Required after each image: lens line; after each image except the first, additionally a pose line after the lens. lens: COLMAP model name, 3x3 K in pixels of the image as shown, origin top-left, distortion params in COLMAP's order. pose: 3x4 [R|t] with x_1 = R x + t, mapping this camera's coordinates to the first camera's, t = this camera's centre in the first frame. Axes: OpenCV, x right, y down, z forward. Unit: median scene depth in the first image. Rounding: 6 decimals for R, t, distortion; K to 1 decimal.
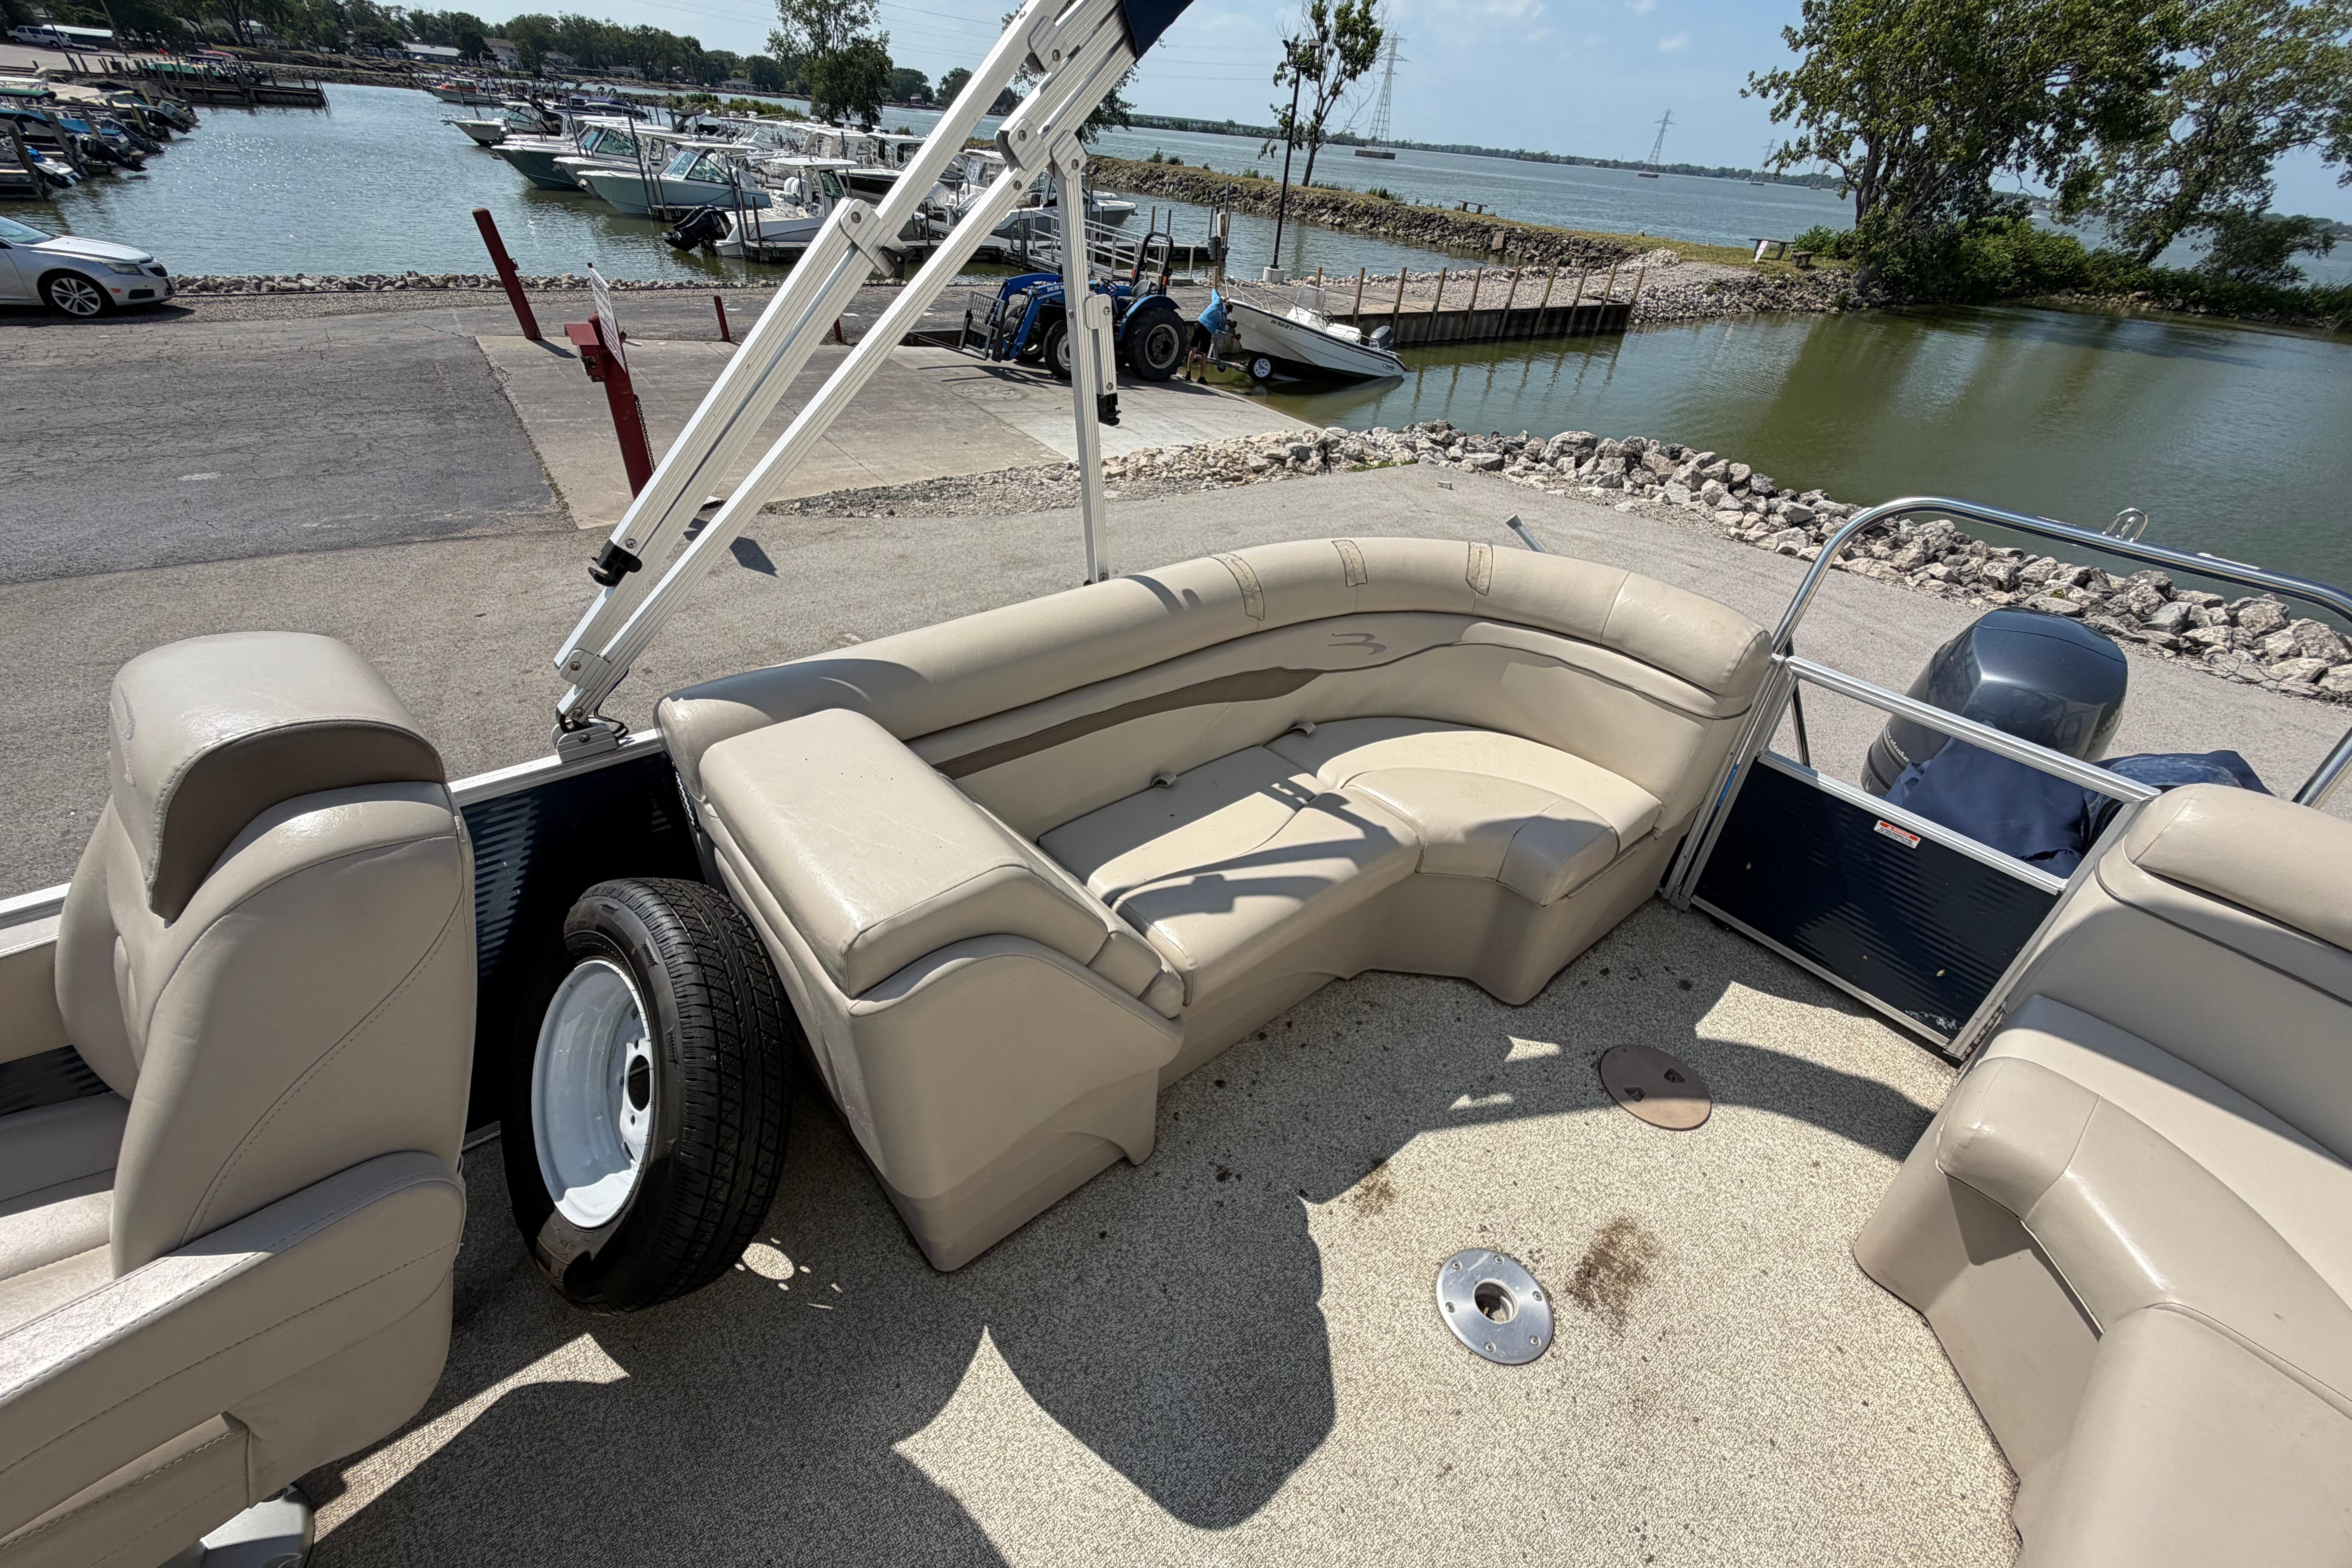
lens RADIAL K [[935.8, 0, 1173.1], [0, 935.8, 786.7], [0, 0, 1]] dist [0.001430, -0.000345]
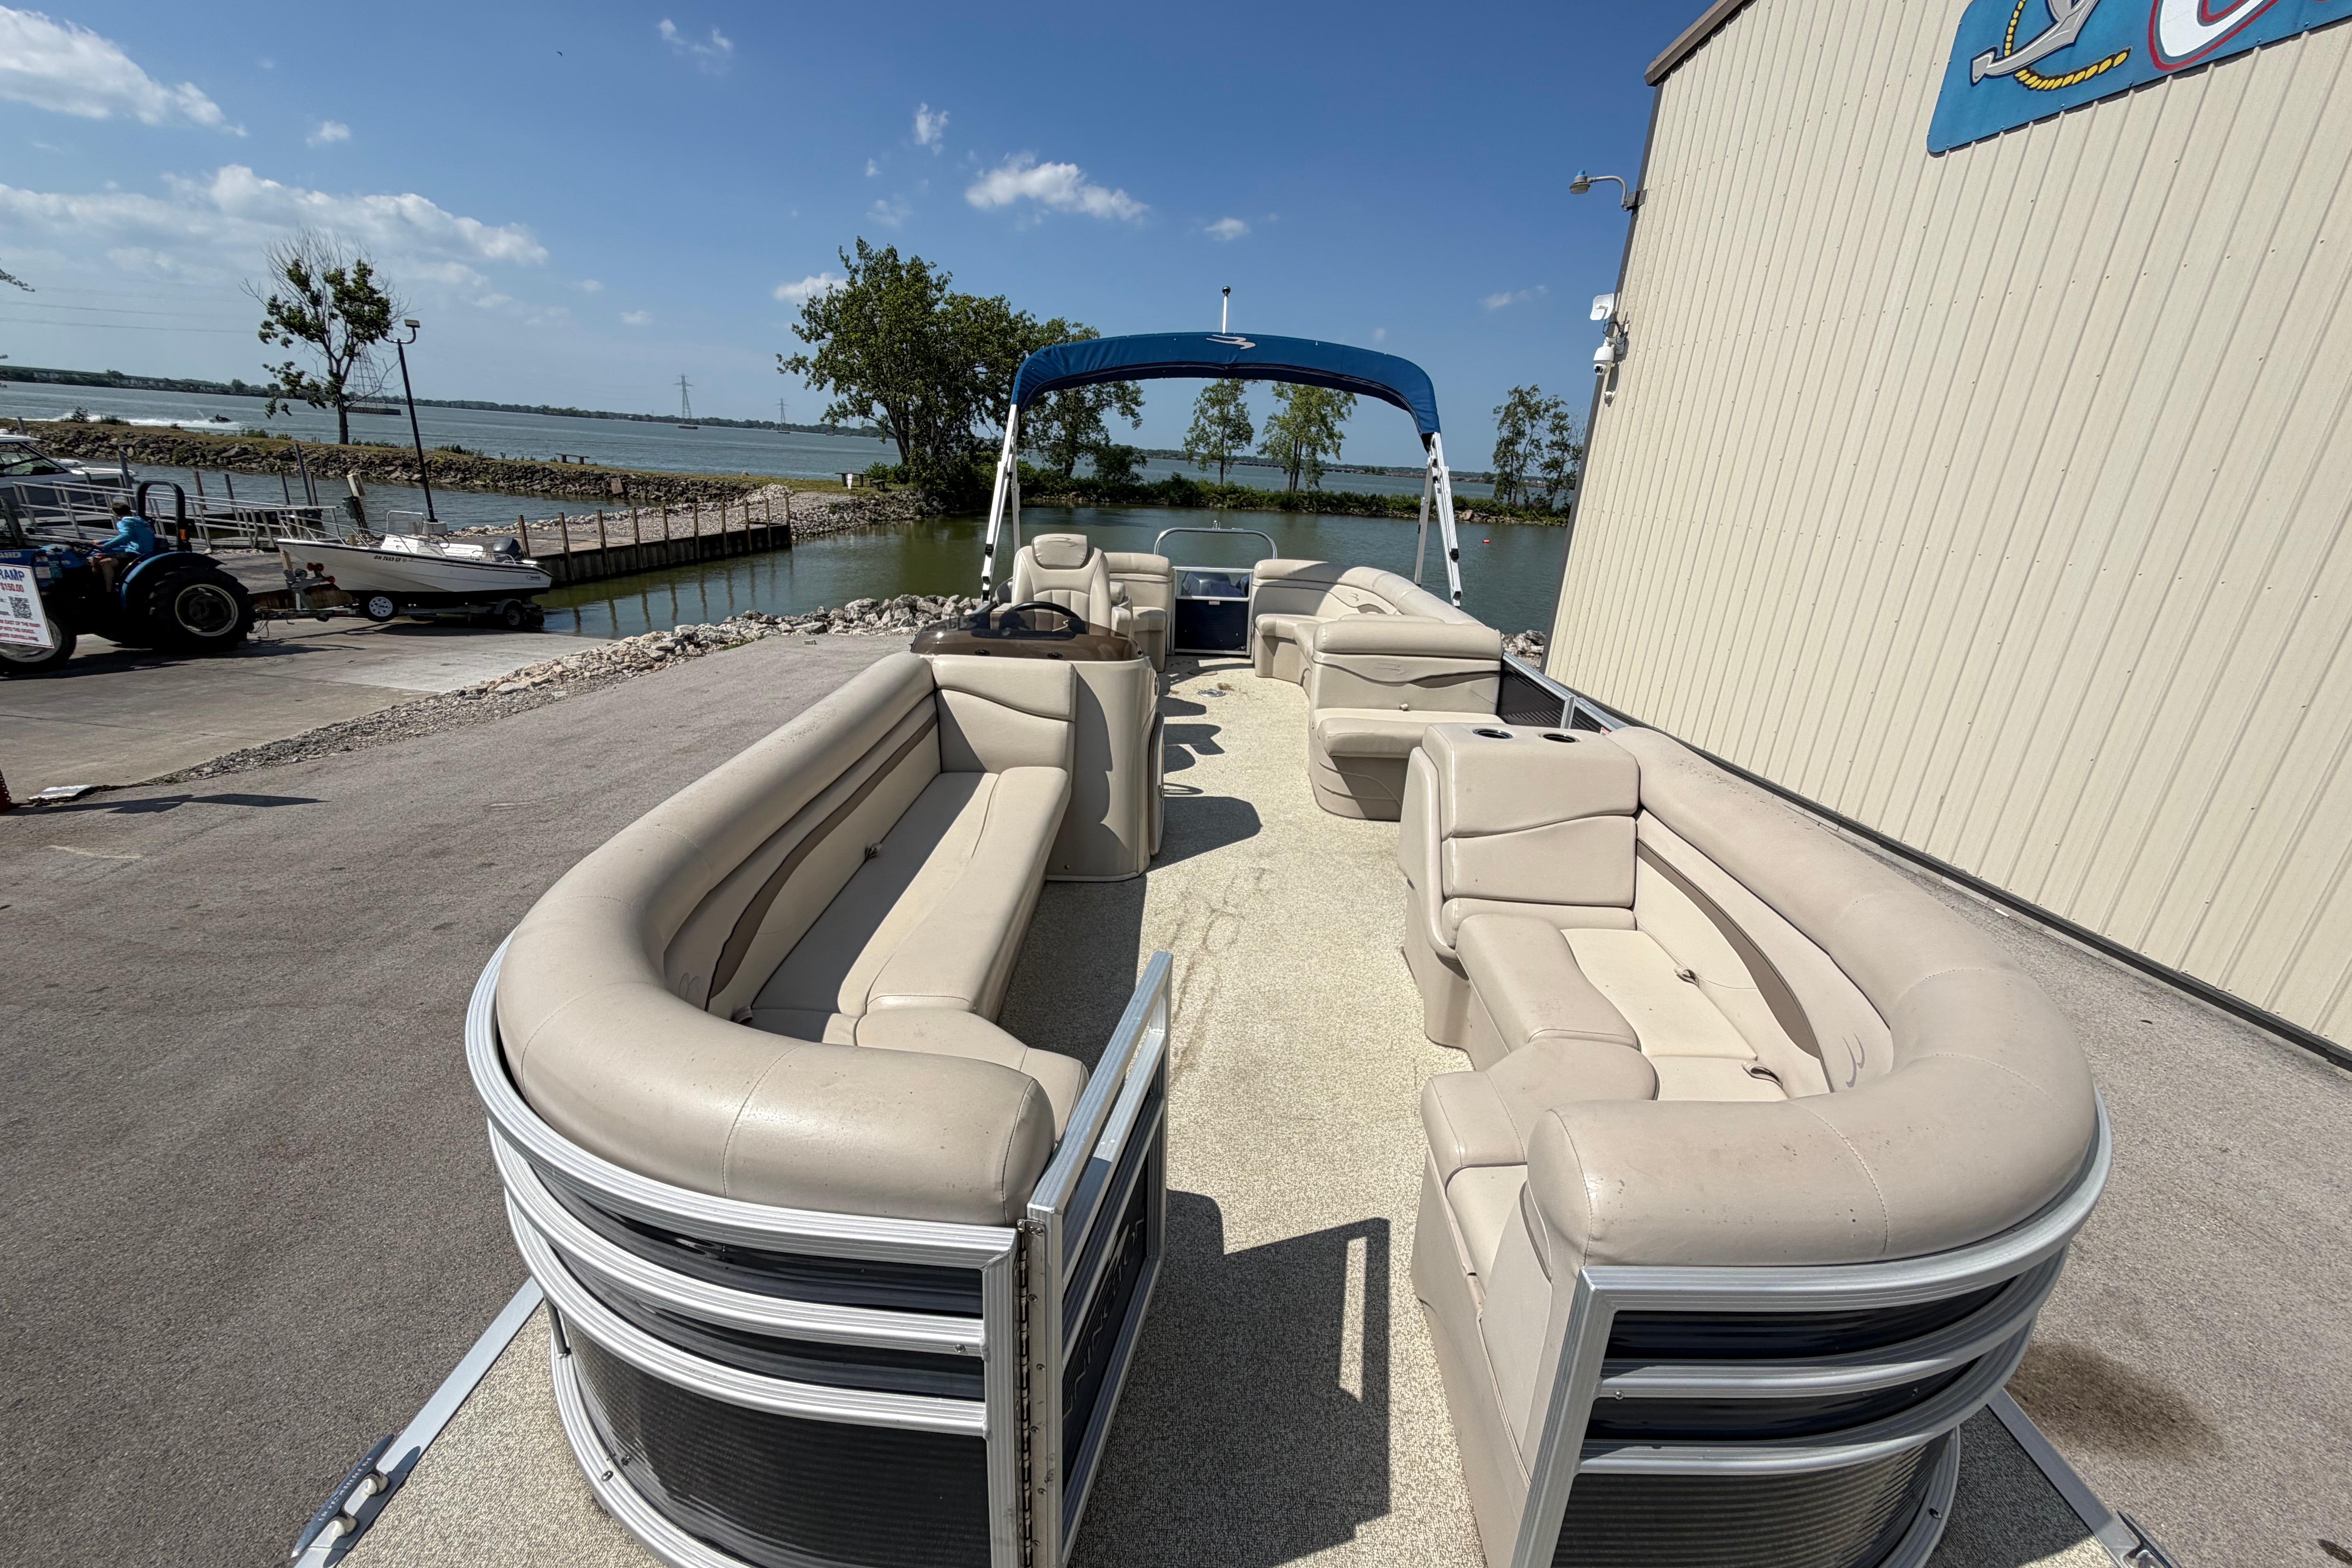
lens RADIAL K [[937.3, 0, 1172.6], [0, 937.3, 782.8], [0, 0, 1]] dist [0.001246, 0.000045]
pose [[0.656175, -0.279603, 0.700897, -0.097527], [0.422869, 0.905528, -0.034652, 0.034235], [-0.624993, 0.319125, 0.712420, -0.060256]]
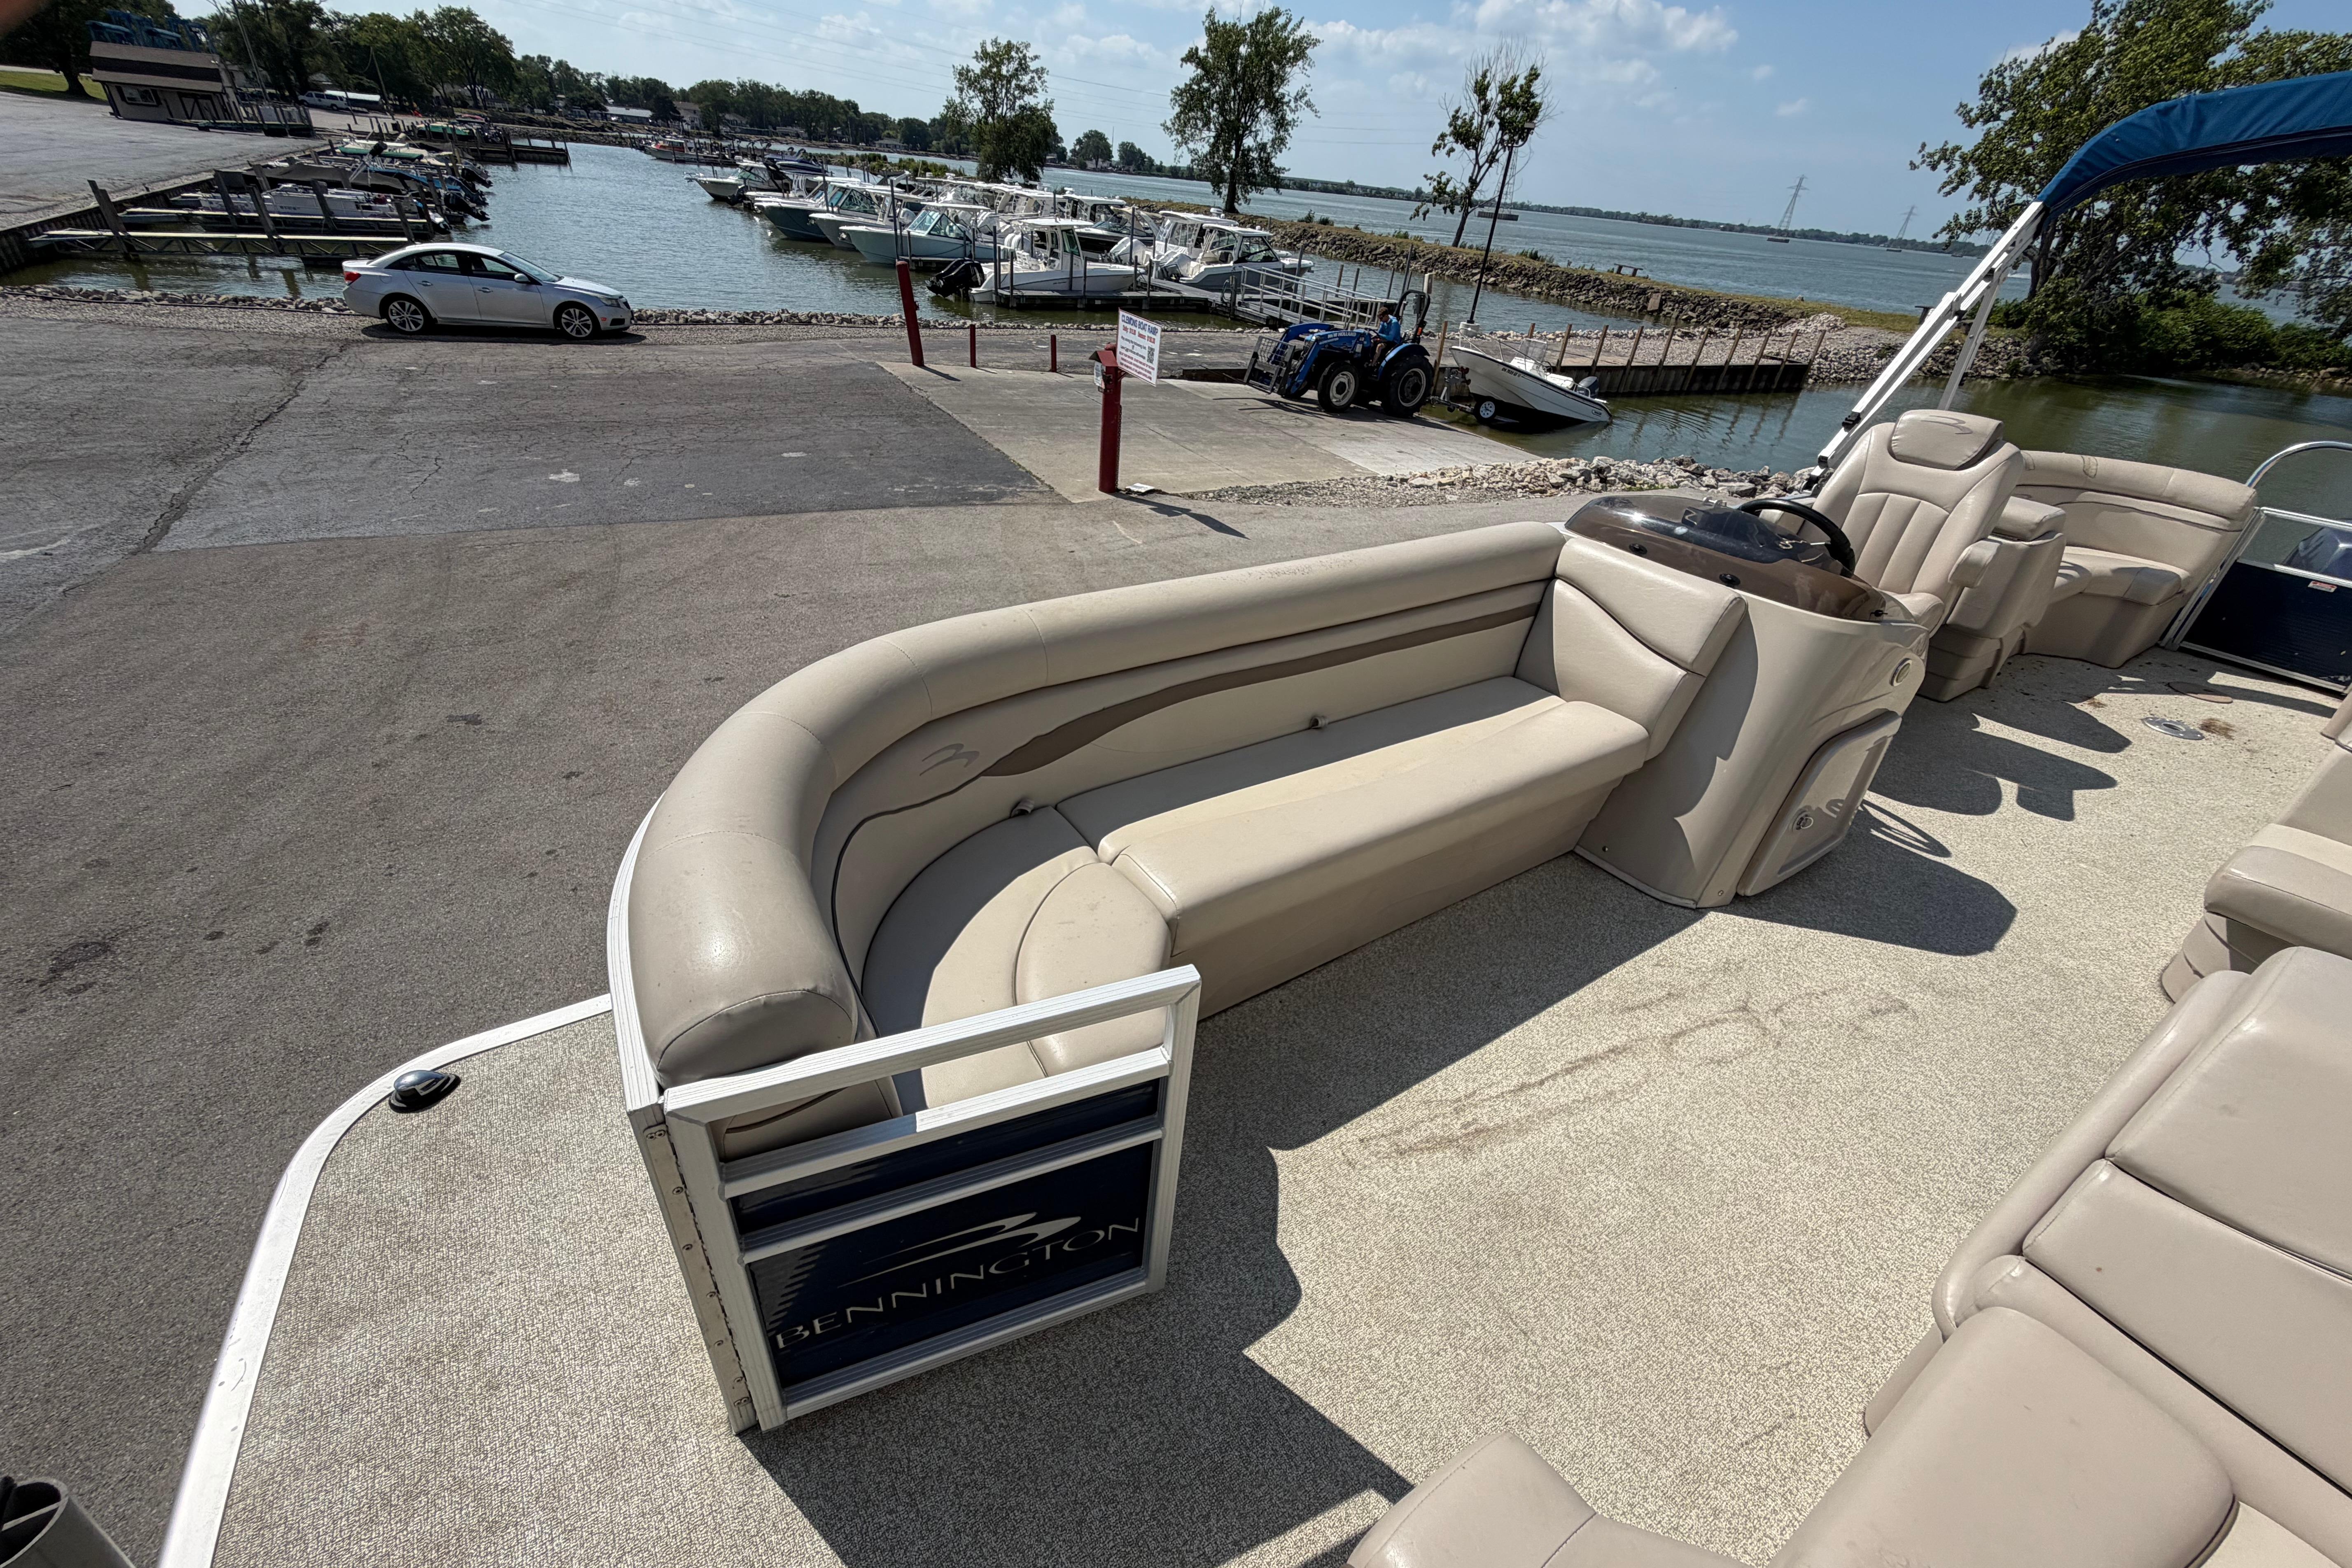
lens RADIAL K [[935.8, 0, 1173.1], [0, 935.8, 786.7], [0, 0, 1]] dist [0.001430, -0.000345]
pose [[0.994377, 0.064968, -0.083623, -0.072676], [-0.068517, 0.996836, -0.040288, 0.034502], [0.080741, 0.045791, 0.995683, -0.058976]]
